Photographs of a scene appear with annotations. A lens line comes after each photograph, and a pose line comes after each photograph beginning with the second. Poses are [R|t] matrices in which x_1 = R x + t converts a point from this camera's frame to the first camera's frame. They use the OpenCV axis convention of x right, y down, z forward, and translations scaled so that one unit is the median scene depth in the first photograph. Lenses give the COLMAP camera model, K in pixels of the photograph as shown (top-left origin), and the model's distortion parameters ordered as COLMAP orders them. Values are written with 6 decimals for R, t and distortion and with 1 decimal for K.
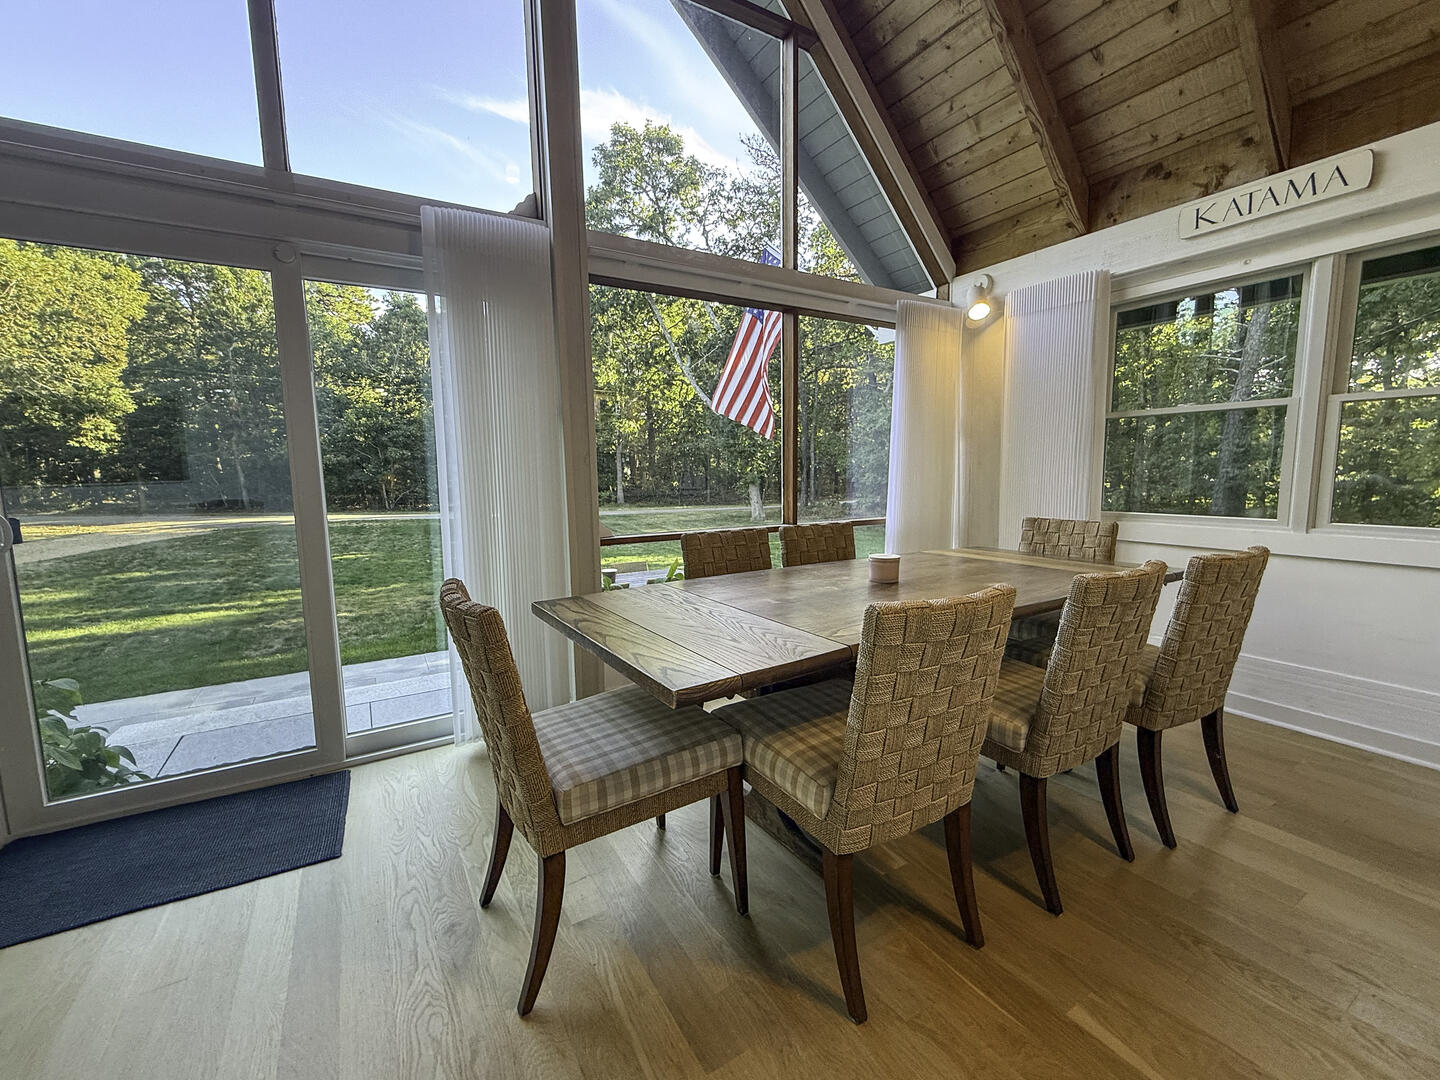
lens RADIAL K [[596.8, 0, 720.0], [0, 596.8, 540.0], [0, 0, 1]] dist [0.001008, -0.000034]
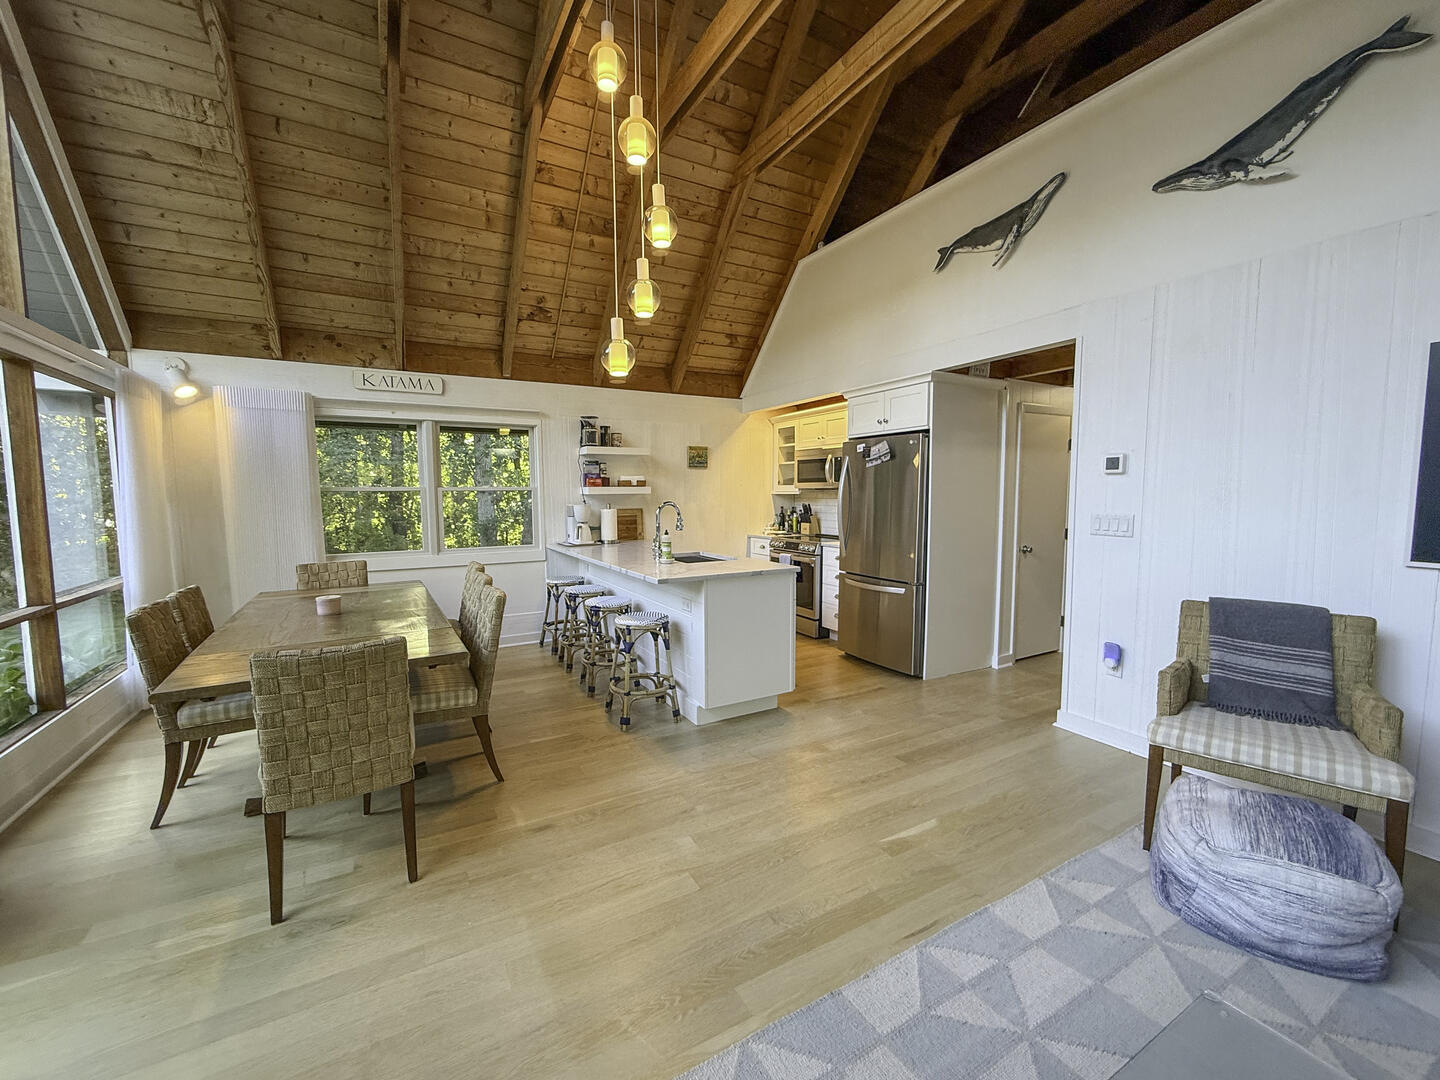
lens RADIAL K [[596.8, 0, 720.0], [0, 596.8, 540.0], [0, 0, 1]] dist [0.001008, -0.000034]
pose [[0.039943, -0.075552, 0.996341, -0.975284], [0.122295, 0.990010, 0.070169, -0.086976], [-0.991690, 0.119044, 0.048784, -0.039606]]
